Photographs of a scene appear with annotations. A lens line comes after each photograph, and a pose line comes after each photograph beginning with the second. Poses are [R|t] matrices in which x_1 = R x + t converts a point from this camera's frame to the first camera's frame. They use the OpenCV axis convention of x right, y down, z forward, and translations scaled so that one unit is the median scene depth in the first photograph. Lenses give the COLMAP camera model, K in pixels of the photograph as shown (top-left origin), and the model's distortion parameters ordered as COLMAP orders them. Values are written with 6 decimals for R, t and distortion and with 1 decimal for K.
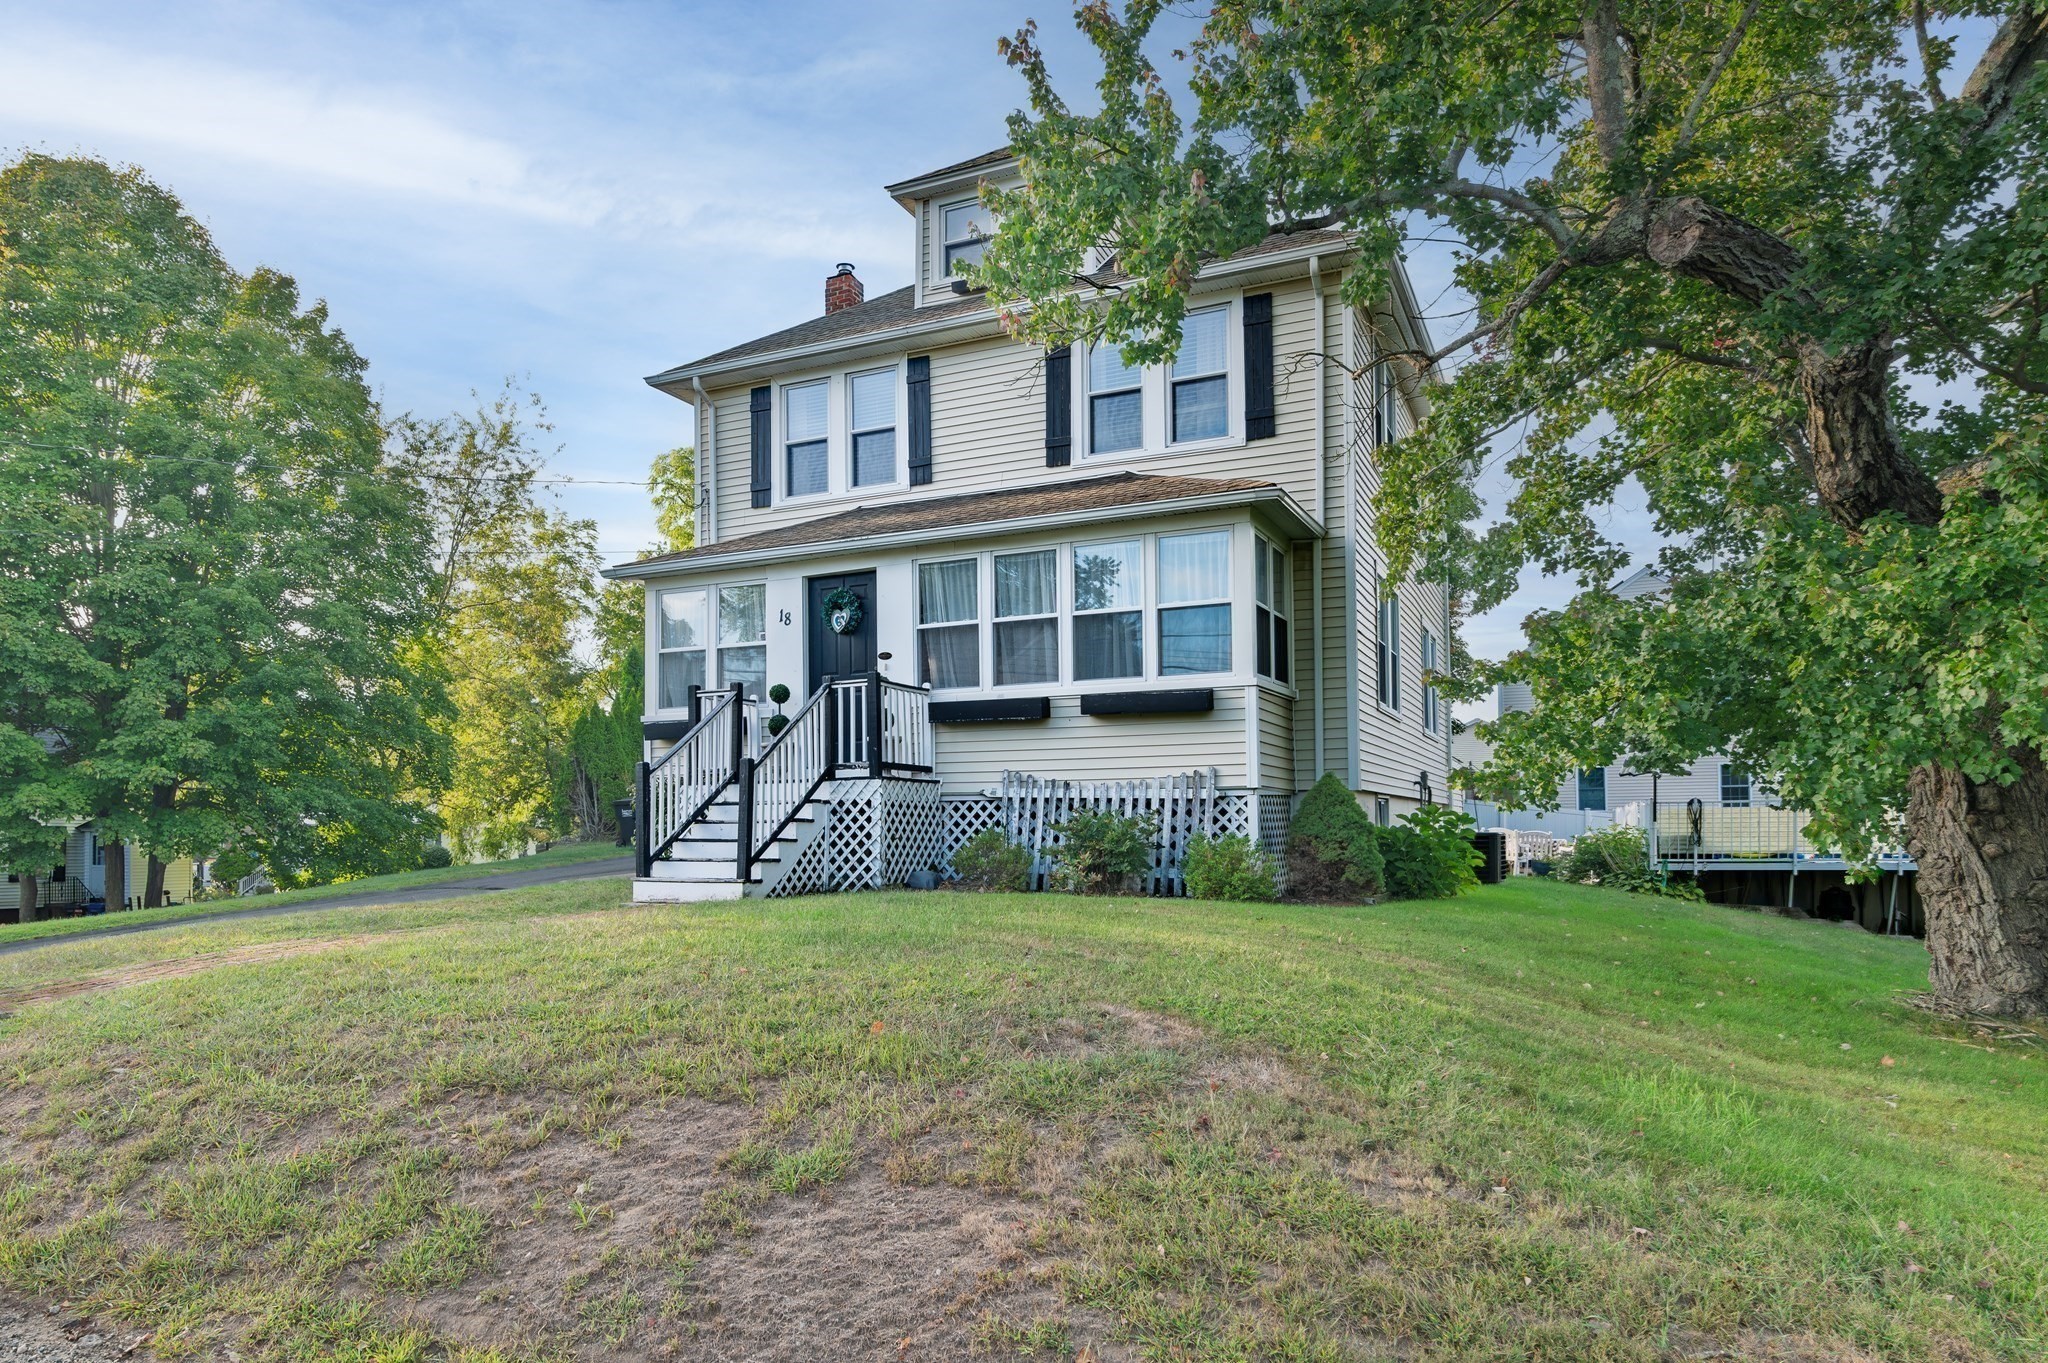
lens RADIAL K [[1214.5, 0, 1050.0], [0, 1214.5, 778.0], [0, 0, 1]] dist [0.002509, 0.001070]
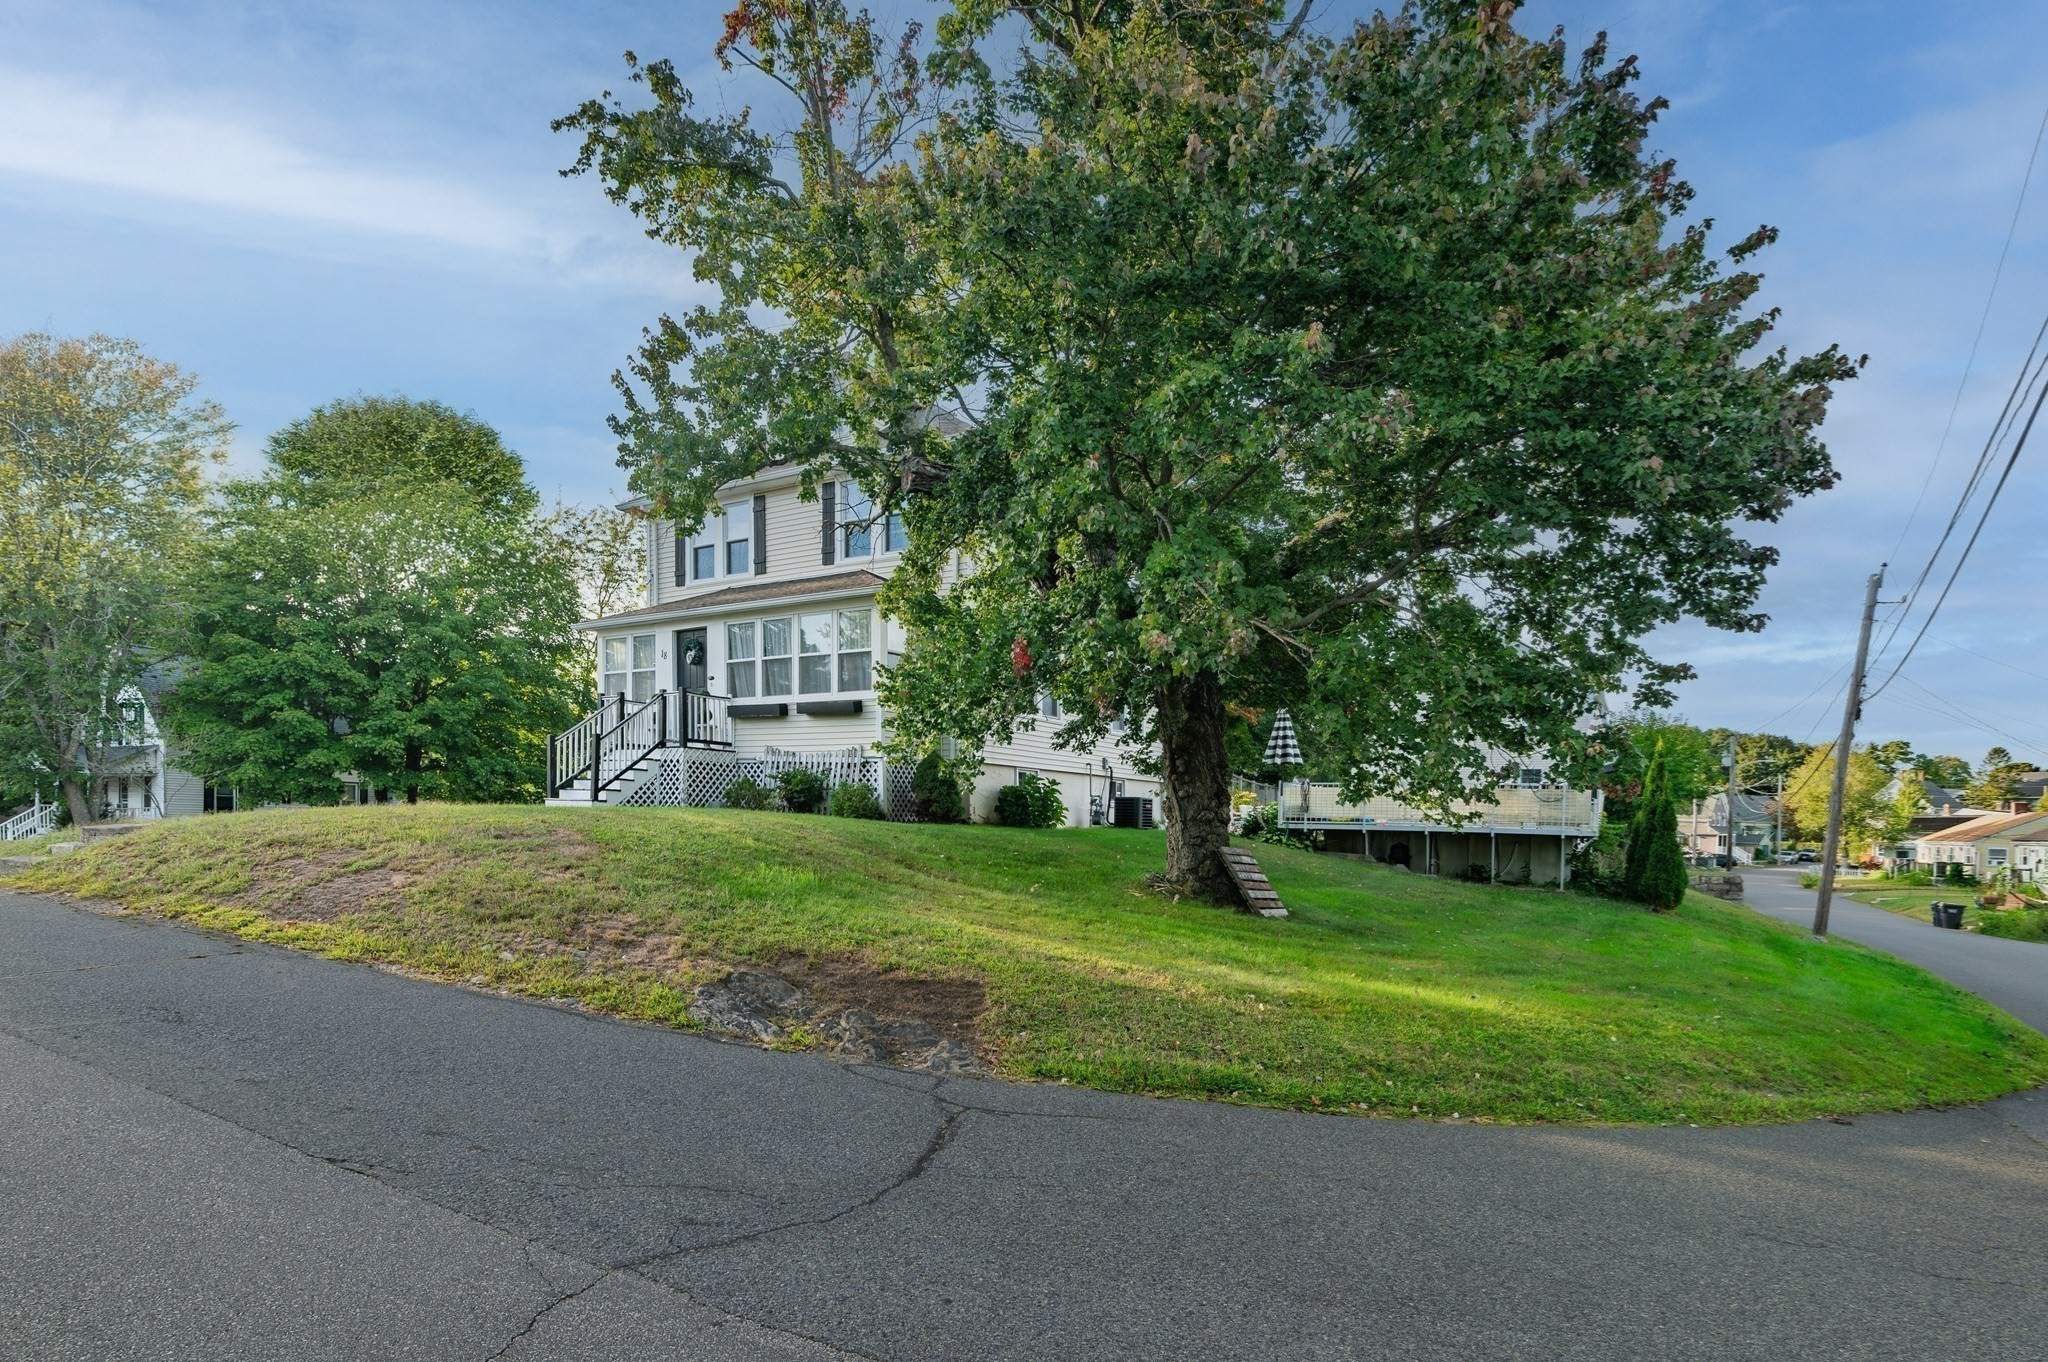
lens RADIAL K [[919.3, 0, 997.3], [0, 919.3, 817.6], [0, 0, 1]] dist [0.013388, -0.000247]
pose [[0.994019, 0.030869, -0.104752, 0.411527], [-0.025501, 0.998311, 0.052204, 0.018676], [0.106186, -0.049221, 0.993127, -0.265080]]
